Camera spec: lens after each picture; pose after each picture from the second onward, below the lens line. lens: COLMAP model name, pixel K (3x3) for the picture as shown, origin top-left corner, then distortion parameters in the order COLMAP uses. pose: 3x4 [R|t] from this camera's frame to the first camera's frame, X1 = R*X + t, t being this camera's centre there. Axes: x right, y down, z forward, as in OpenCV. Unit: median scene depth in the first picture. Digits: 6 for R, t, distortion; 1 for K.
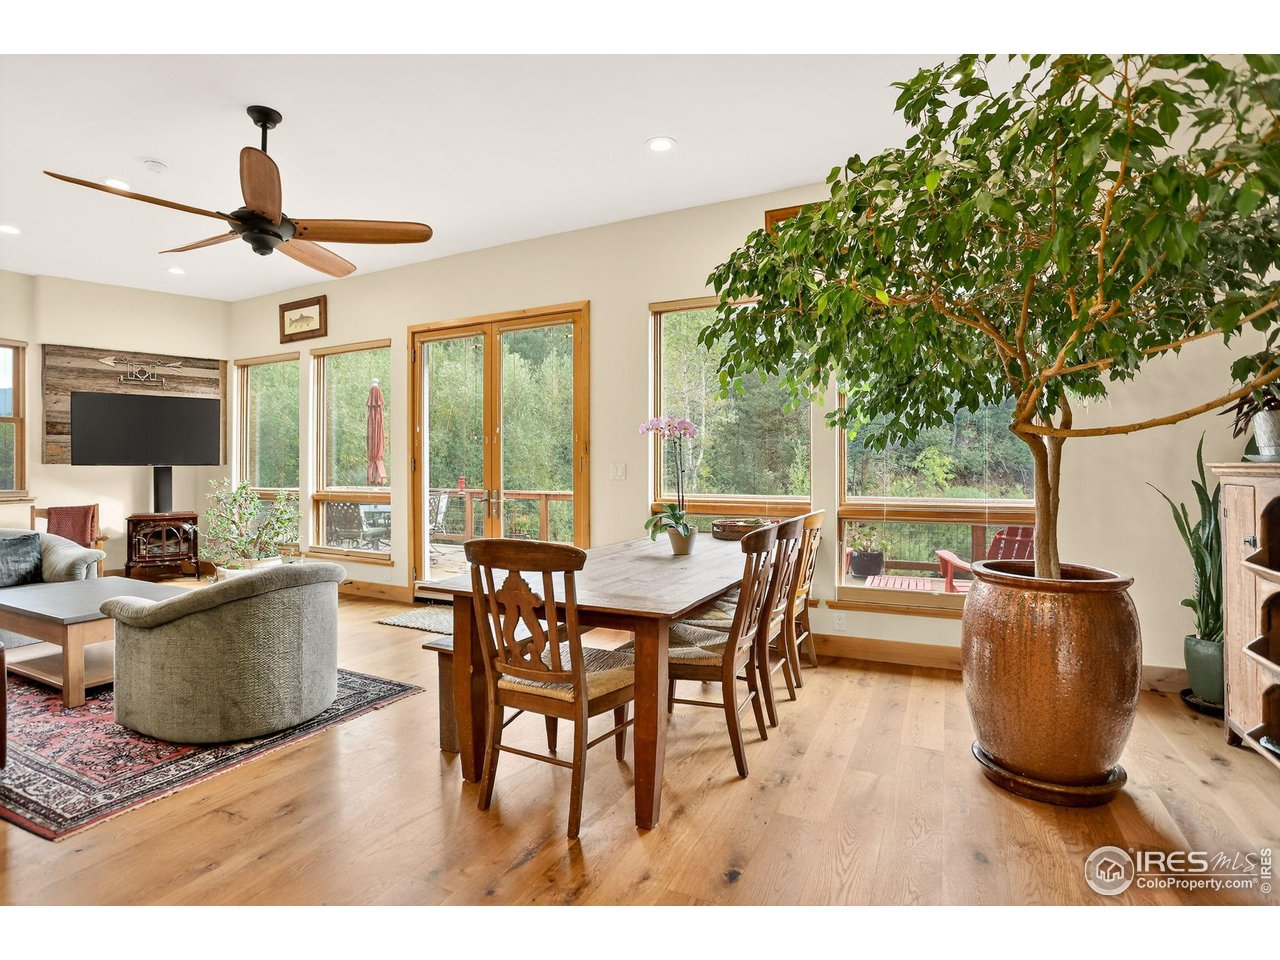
lens RADIAL K [[656.0, 0, 634.4], [0, 656.0, 472.8], [0, 0, 1]] dist [-0.081632, 0.044369]
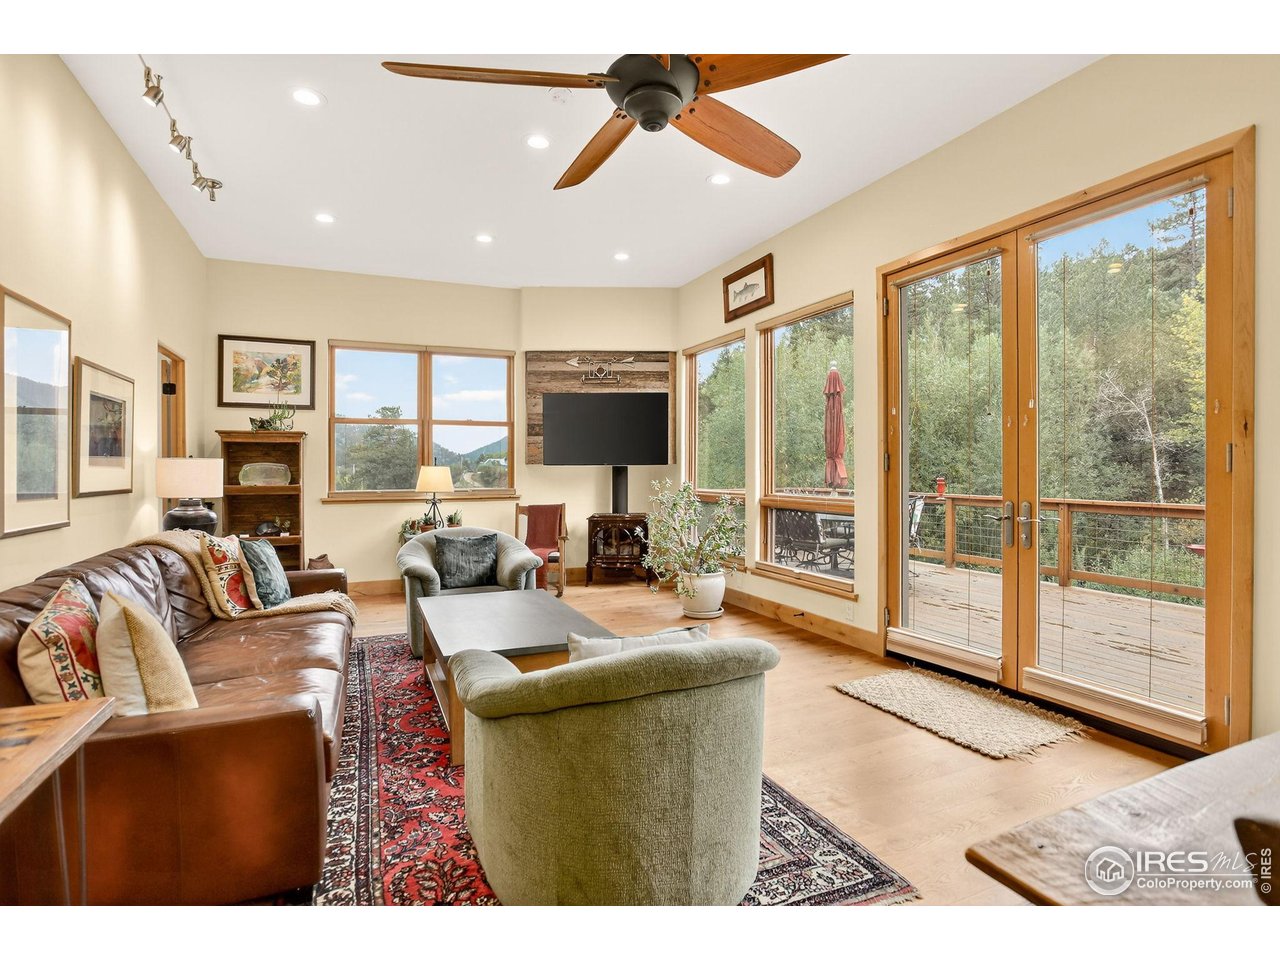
lens RADIAL K [[656.0, 0, 634.4], [0, 656.0, 472.8], [0, 0, 1]] dist [-0.081632, 0.044369]
pose [[0.778679, 0.002439, -0.627418, -0.100793], [-0.002141, 0.999997, 0.001231, -0.000879], [0.627419, 0.000384, 0.778682, 0.252028]]
